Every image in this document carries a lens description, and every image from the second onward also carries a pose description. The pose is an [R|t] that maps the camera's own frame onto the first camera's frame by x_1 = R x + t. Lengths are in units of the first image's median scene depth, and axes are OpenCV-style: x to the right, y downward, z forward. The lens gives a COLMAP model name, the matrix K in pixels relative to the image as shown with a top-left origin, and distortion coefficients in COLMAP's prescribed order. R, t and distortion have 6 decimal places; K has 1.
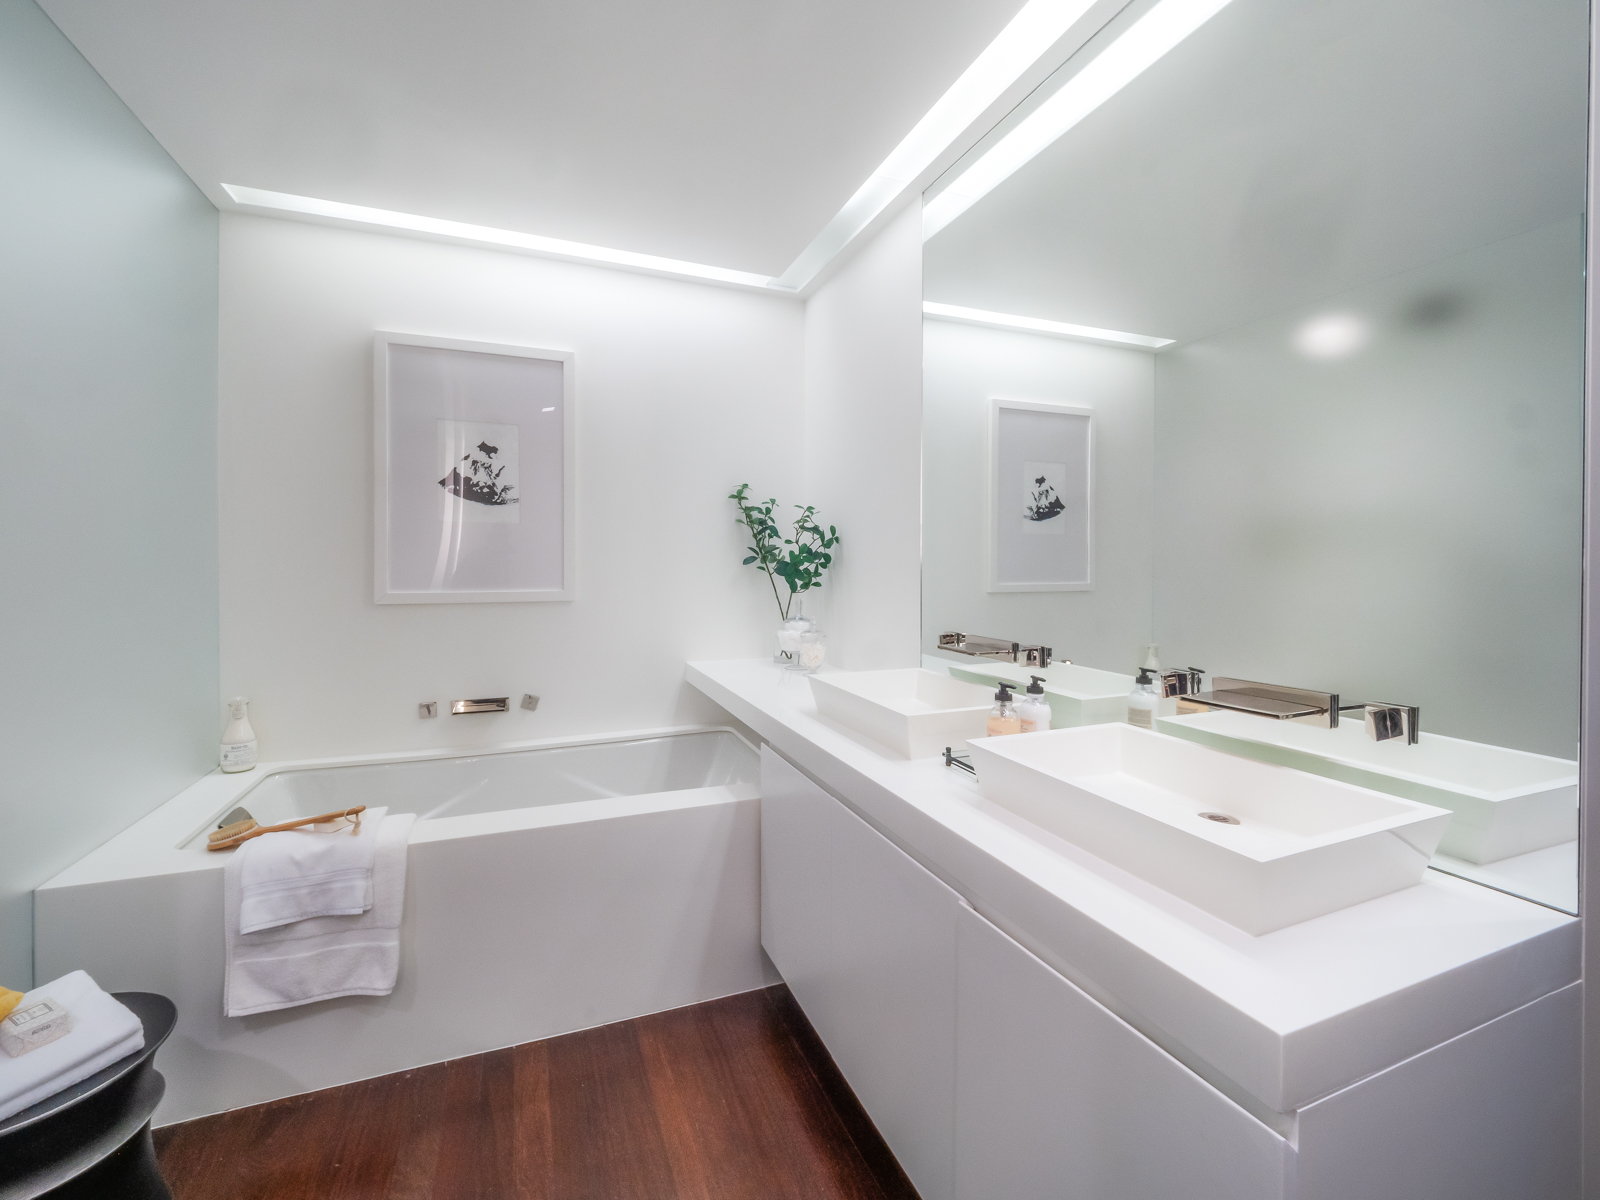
lens RADIAL K [[680.5, 0, 793.1], [0, 680.5, 581.5], [0, 0, 1]] dist [-0.000823, 0.000284]
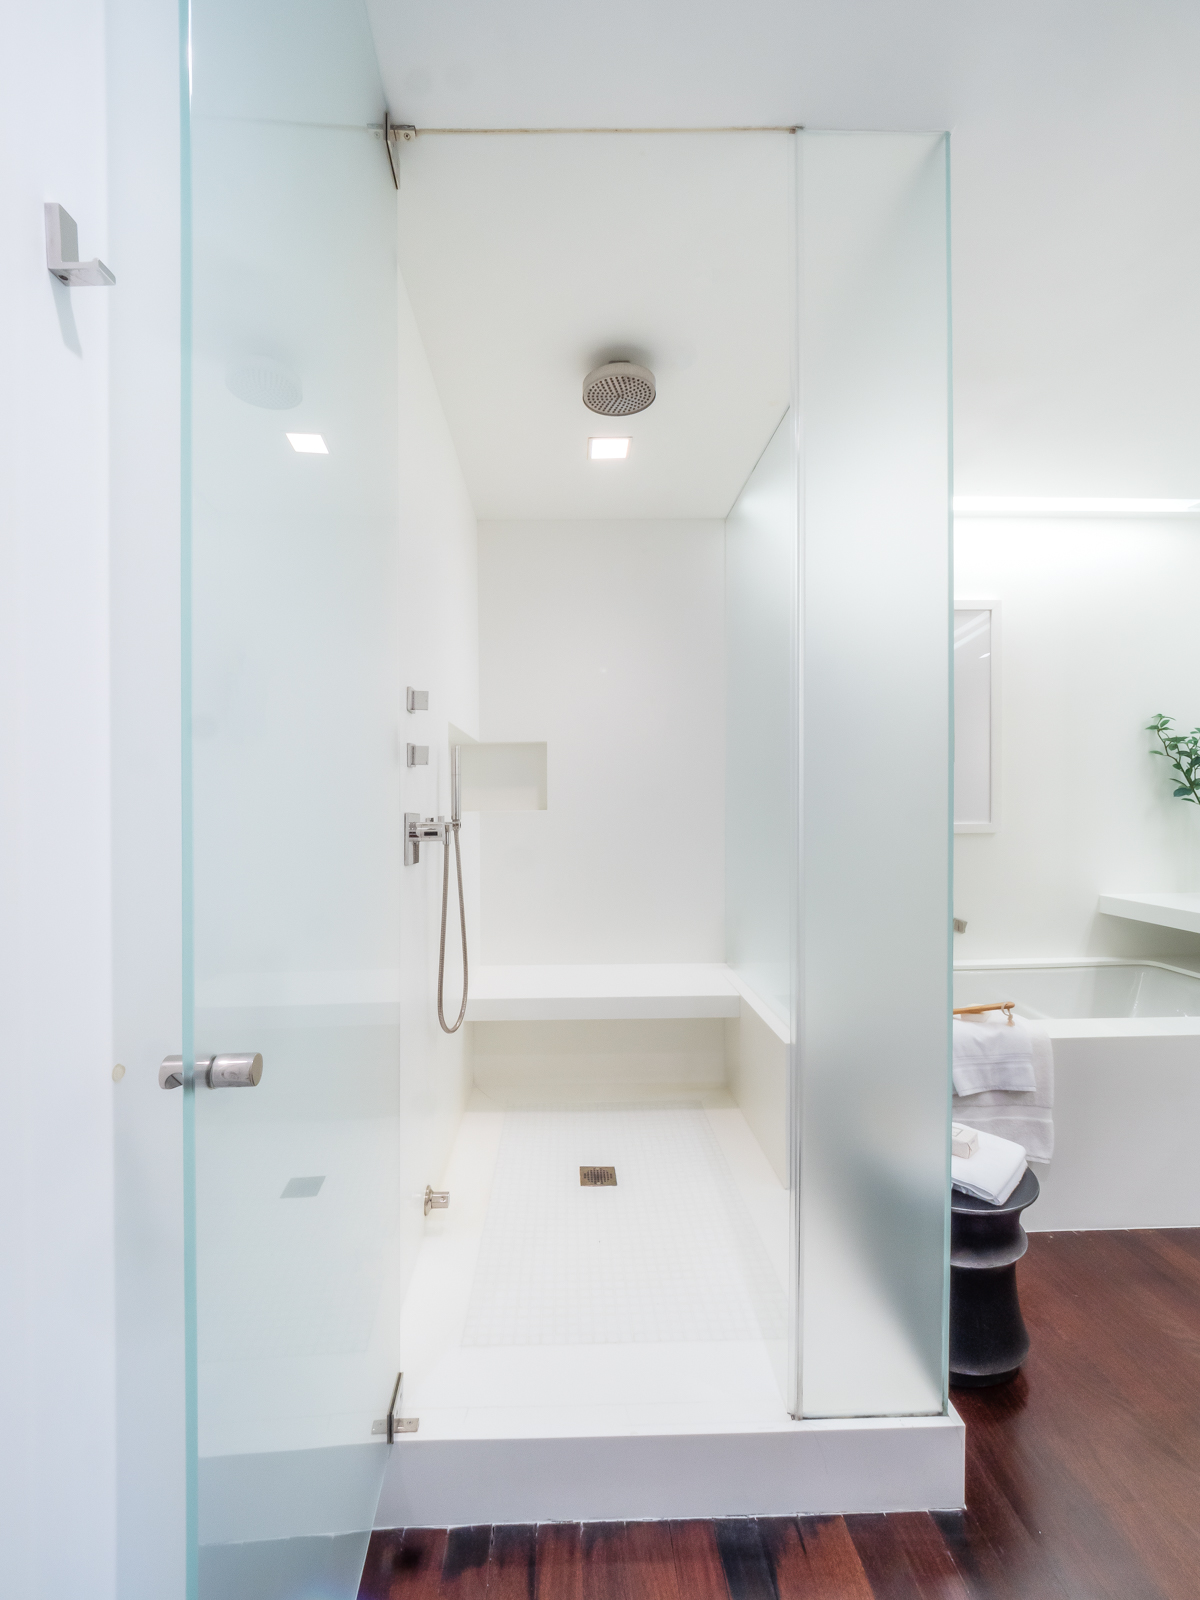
lens RADIAL K [[680.5, 0, 598.8], [0, 680.5, 829.5], [0, 0, 1]] dist [-0.000823, 0.000284]
pose [[0.942991, -0.005360, -0.332775, -0.935957], [0.008624, 0.999928, 0.008332, 0.013851], [0.332707, -0.010727, 0.942969, -0.359514]]
